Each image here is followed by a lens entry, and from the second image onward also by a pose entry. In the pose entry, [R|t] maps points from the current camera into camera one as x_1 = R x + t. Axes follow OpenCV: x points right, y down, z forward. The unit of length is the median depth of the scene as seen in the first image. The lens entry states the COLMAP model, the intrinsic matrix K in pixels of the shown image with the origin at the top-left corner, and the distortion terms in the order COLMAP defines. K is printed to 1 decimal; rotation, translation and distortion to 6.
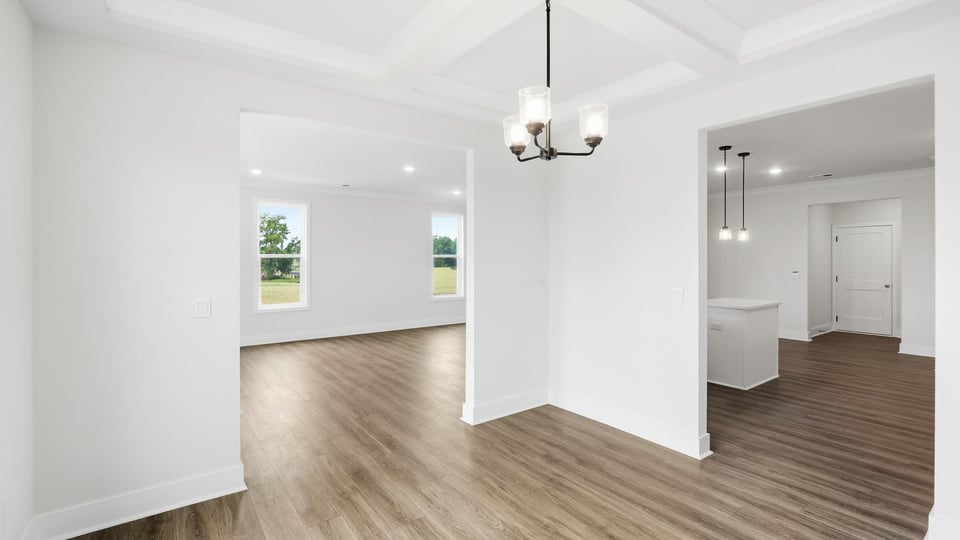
lens RADIAL K [[443.8, 0, 478.3], [0, 443.8, 261.4], [0, 0, 1]] dist [-0.000966, -0.000055]
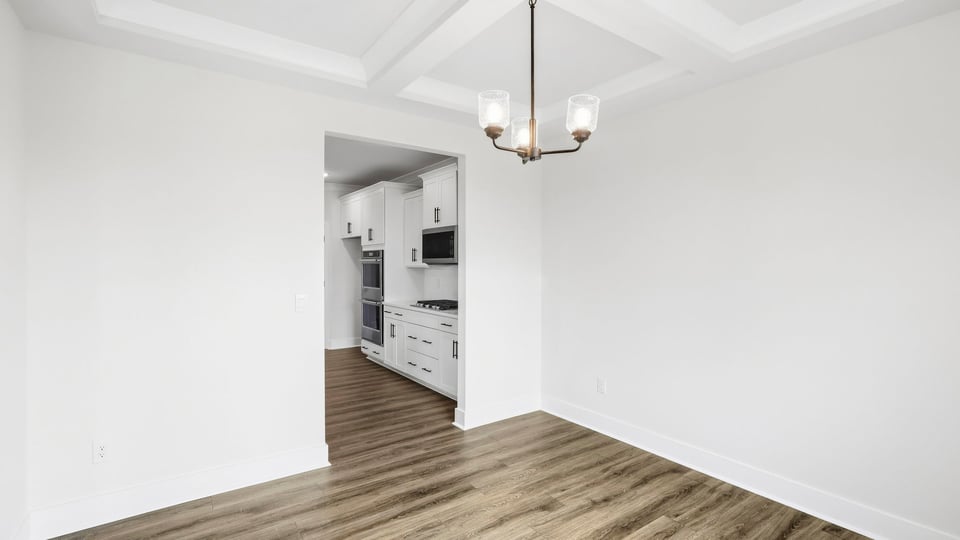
lens RADIAL K [[436.4, 0, 477.4], [0, 436.4, 266.8], [0, 0, 1]] dist [-0.002571, 0.000008]
pose [[0.024122, -0.009897, 0.999660, -0.561534], [0.010029, 0.999903, 0.009658, -0.007963], [-0.999659, 0.009792, 0.024219, 0.762878]]
